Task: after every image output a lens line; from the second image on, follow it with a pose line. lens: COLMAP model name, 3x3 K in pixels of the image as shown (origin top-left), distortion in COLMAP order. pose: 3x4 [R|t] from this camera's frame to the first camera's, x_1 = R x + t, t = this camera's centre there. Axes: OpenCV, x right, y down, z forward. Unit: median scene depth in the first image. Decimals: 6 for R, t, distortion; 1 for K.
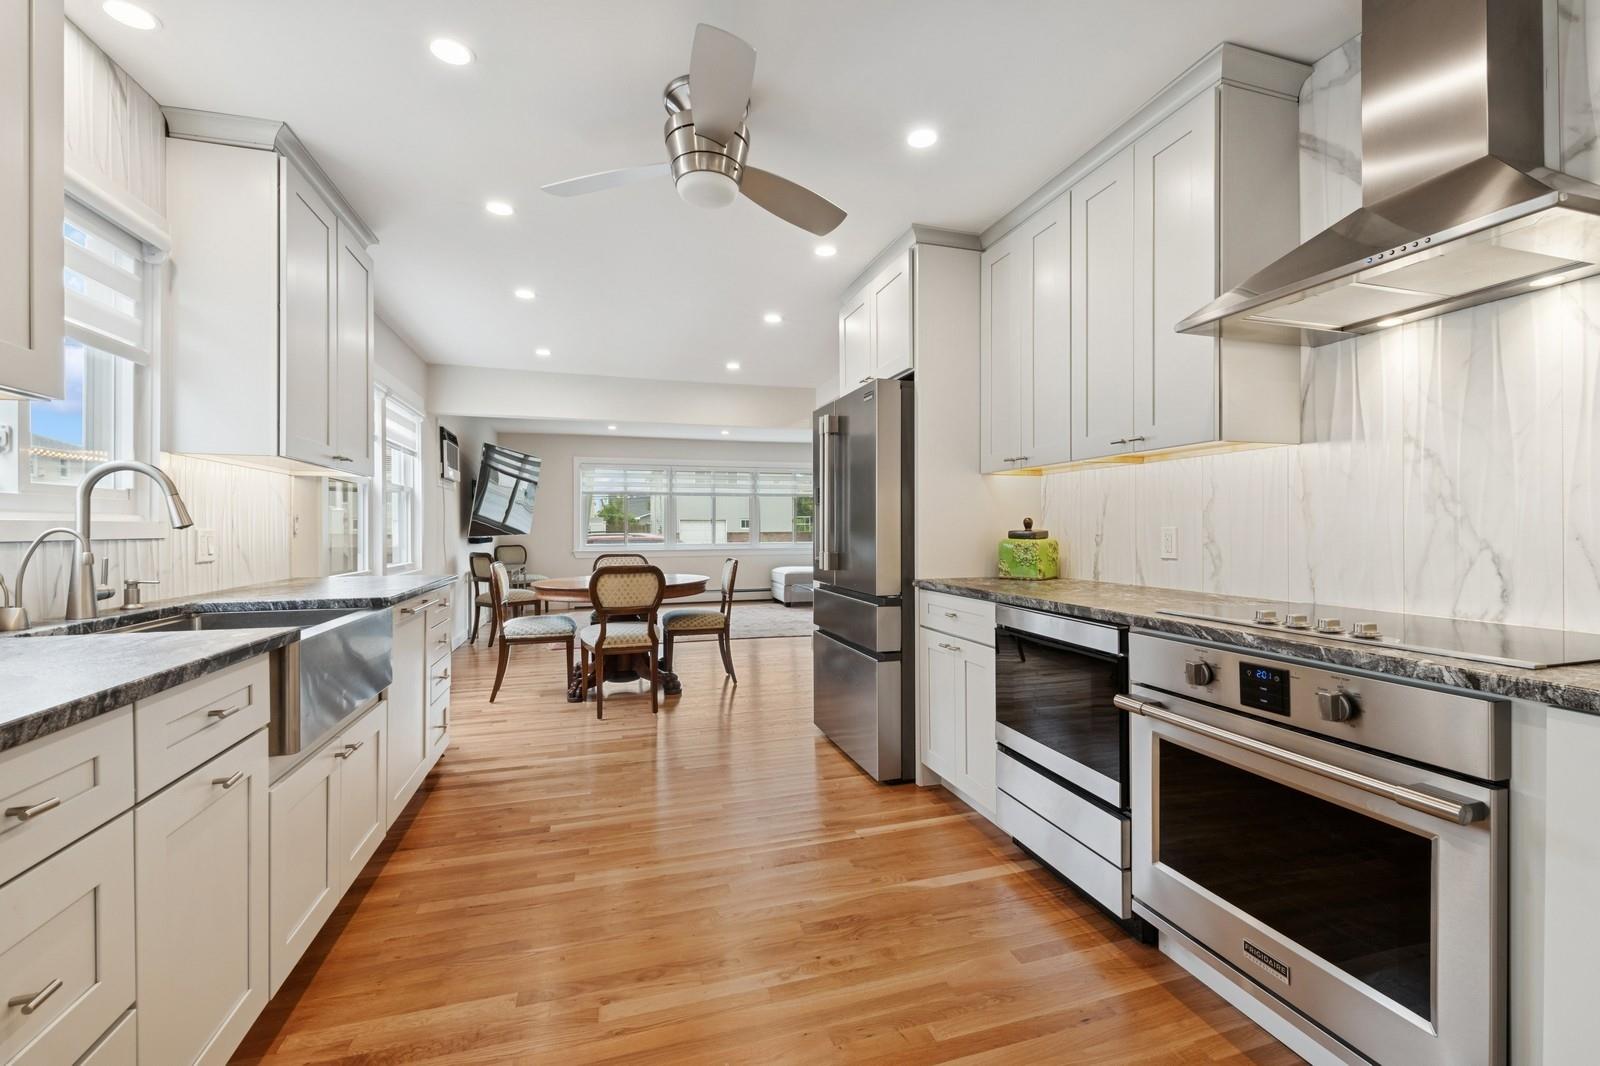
lens RADIAL K [[692.9, 0, 822.4], [0, 692.9, 524.4], [0, 0, 1]] dist [0.014819, -0.002127]
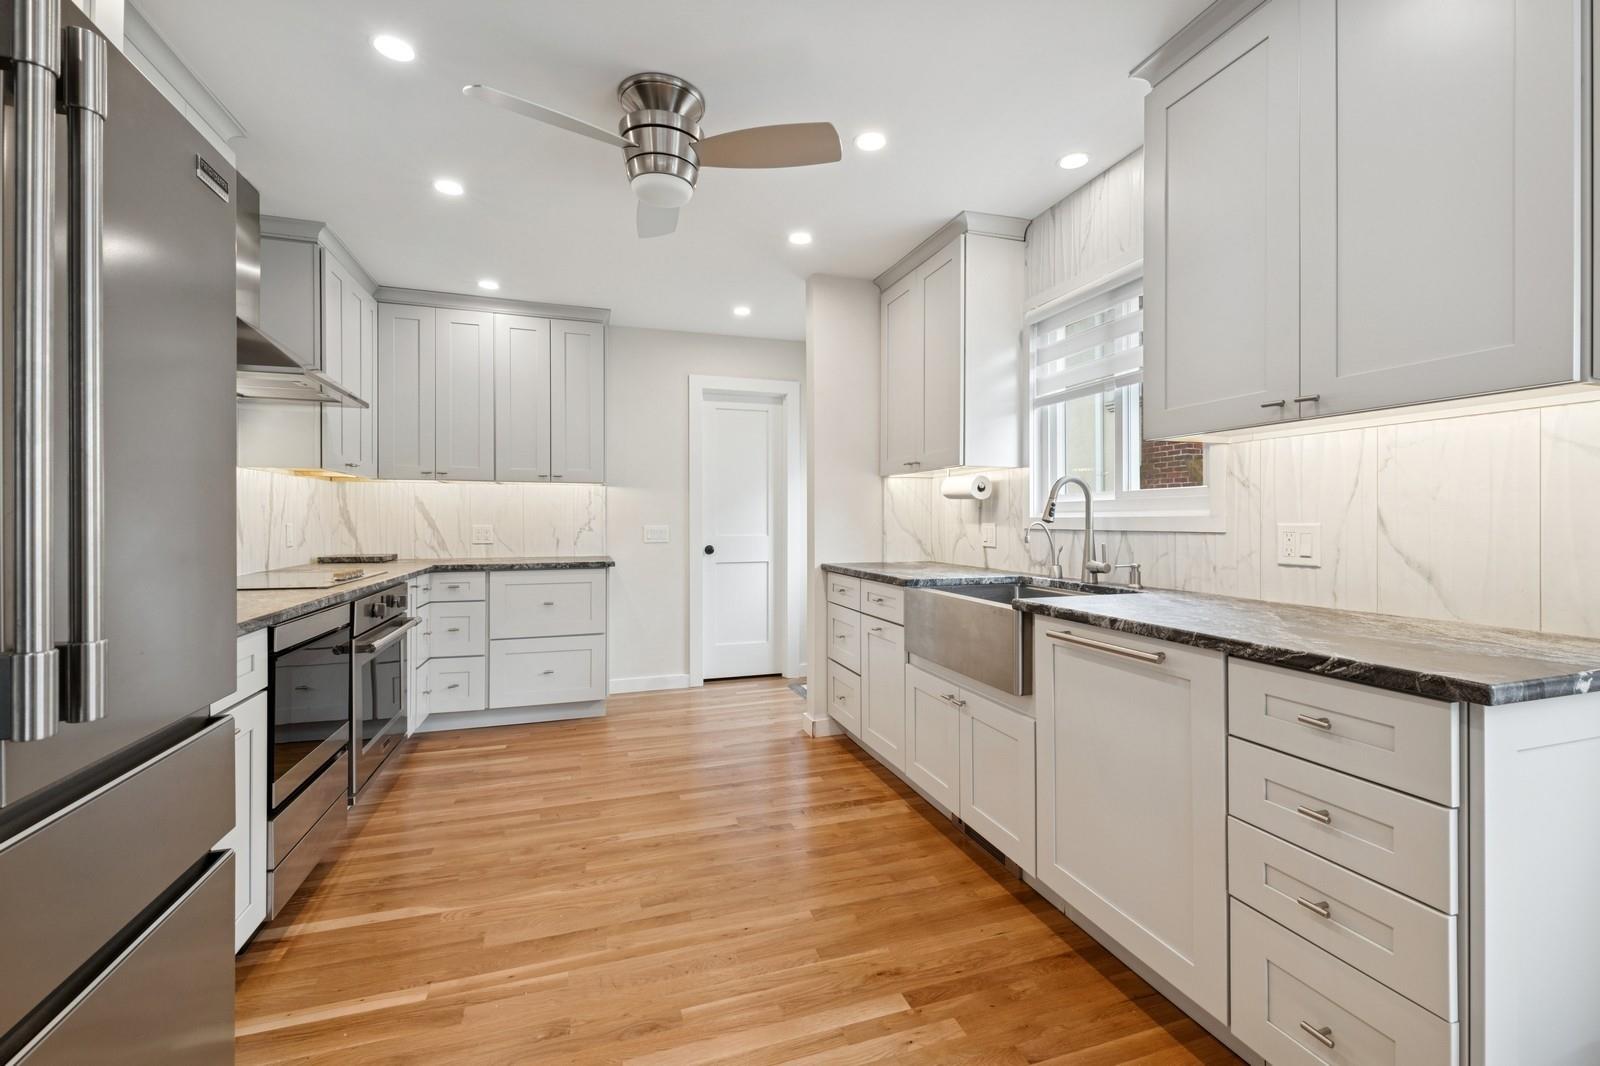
lens RADIAL K [[692.9, 0, 826.3], [0, 692.9, 523.5], [0, 0, 1]] dist [0.014819, -0.002127]
pose [[-0.999739, 0.004168, -0.022457, -0.387373], [0.004136, 0.999990, 0.001488, 0.003221], [0.022463, 0.001394, -0.999747, 2.054147]]
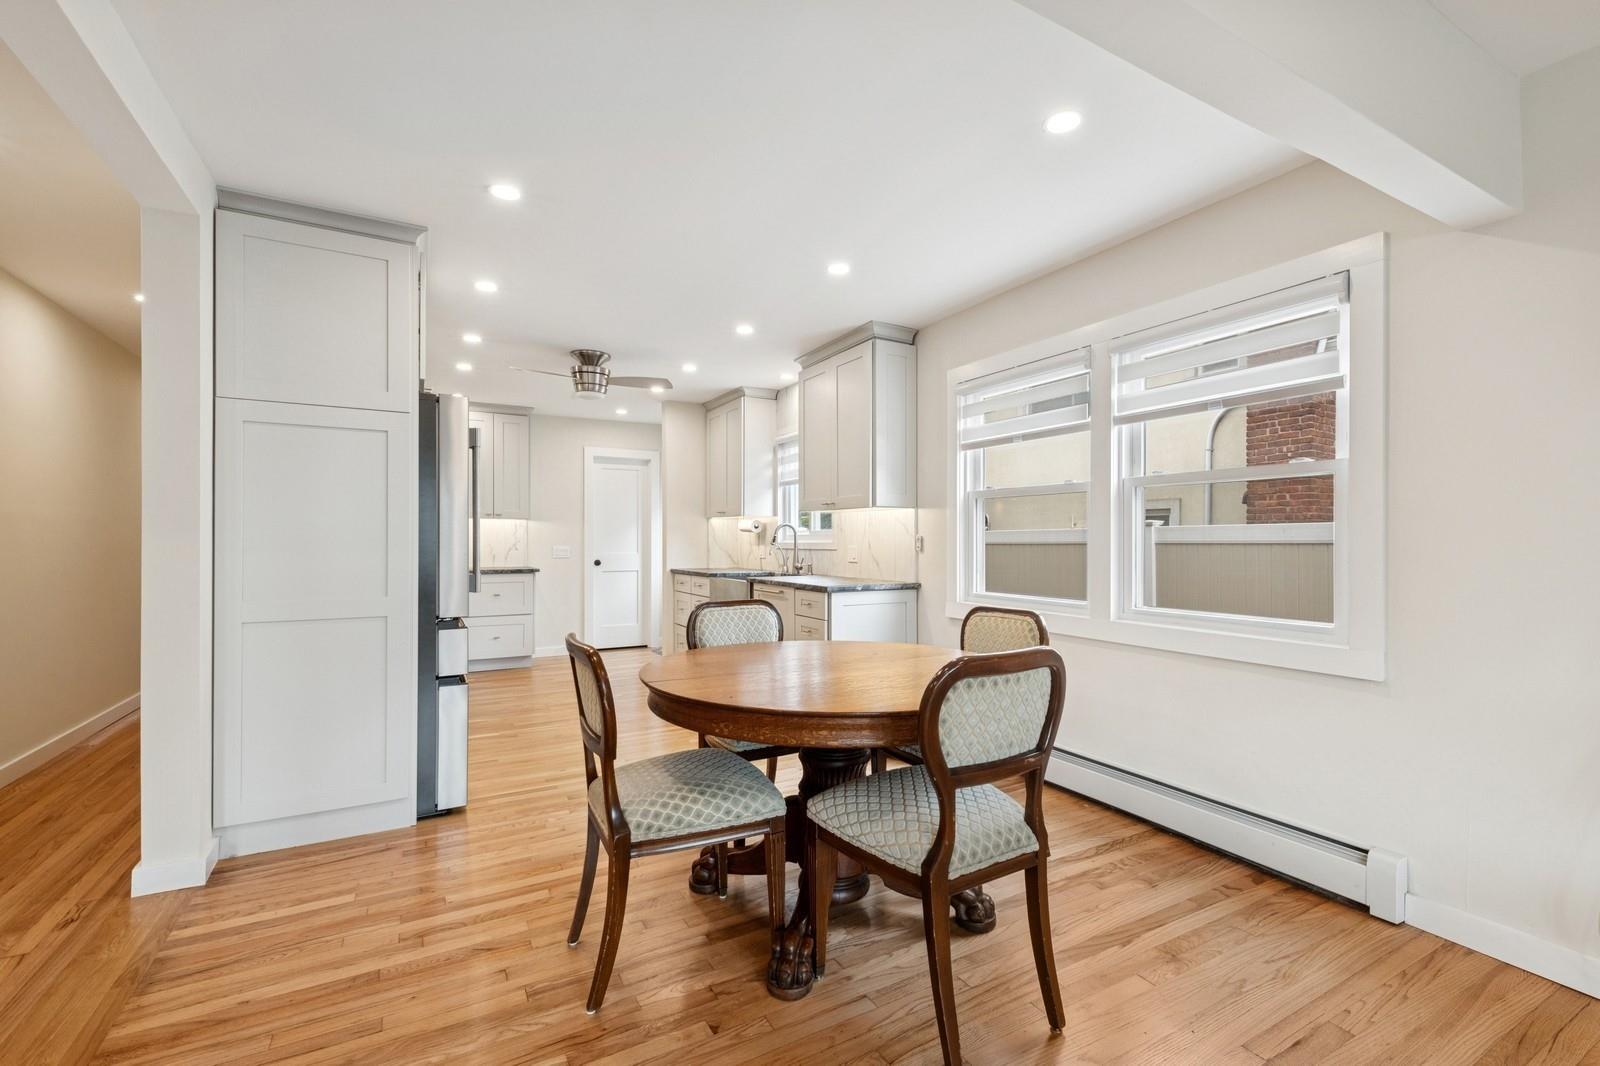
lens RADIAL K [[692.9, 0, 827.0], [0, 692.9, 544.3], [0, 0, 1]] dist [0.014819, -0.002127]
pose [[-0.978295, 0.003757, -0.207182, -0.454881], [0.003370, 0.999992, 0.002219, -0.003159], [0.207188, 0.001473, -0.978300, 3.404208]]
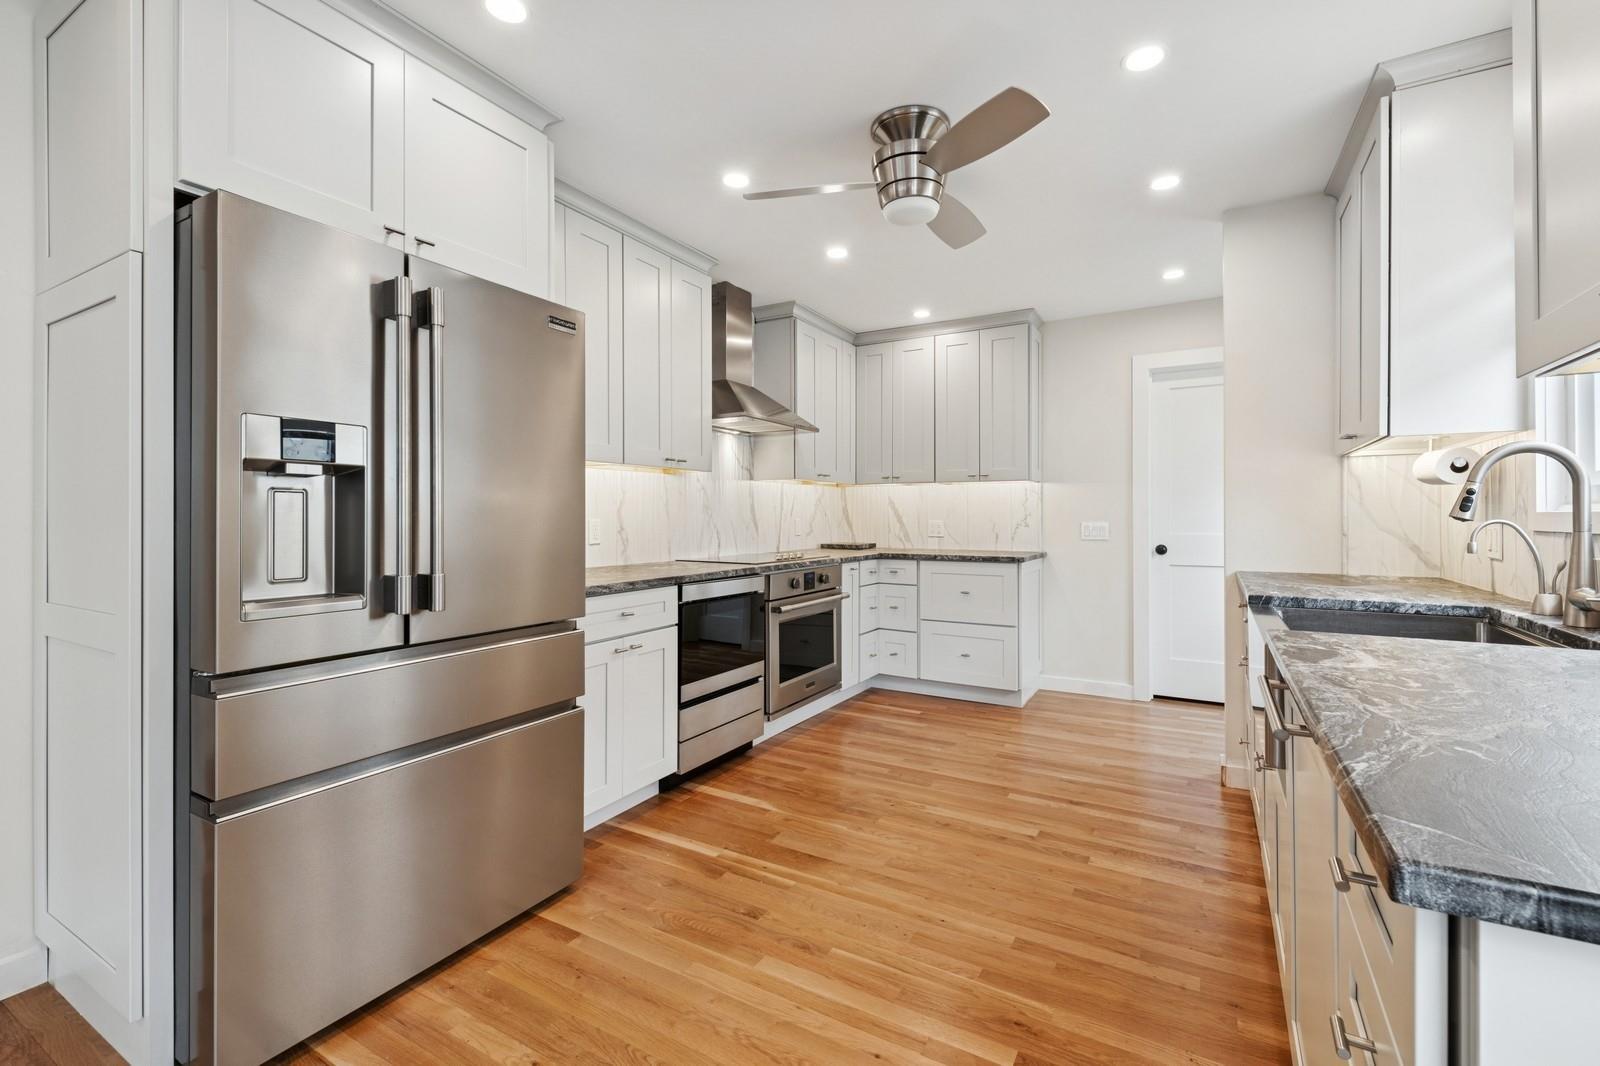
lens RADIAL K [[692.9, 0, 801.4], [0, 692.9, 518.7], [0, 0, 1]] dist [0.014819, -0.002127]
pose [[-0.673220, 0.001071, 0.739441, -0.866426], [0.000157, 0.999999, -0.001305, 0.003183], [-0.739442, -0.000763, -0.673220, 1.898337]]
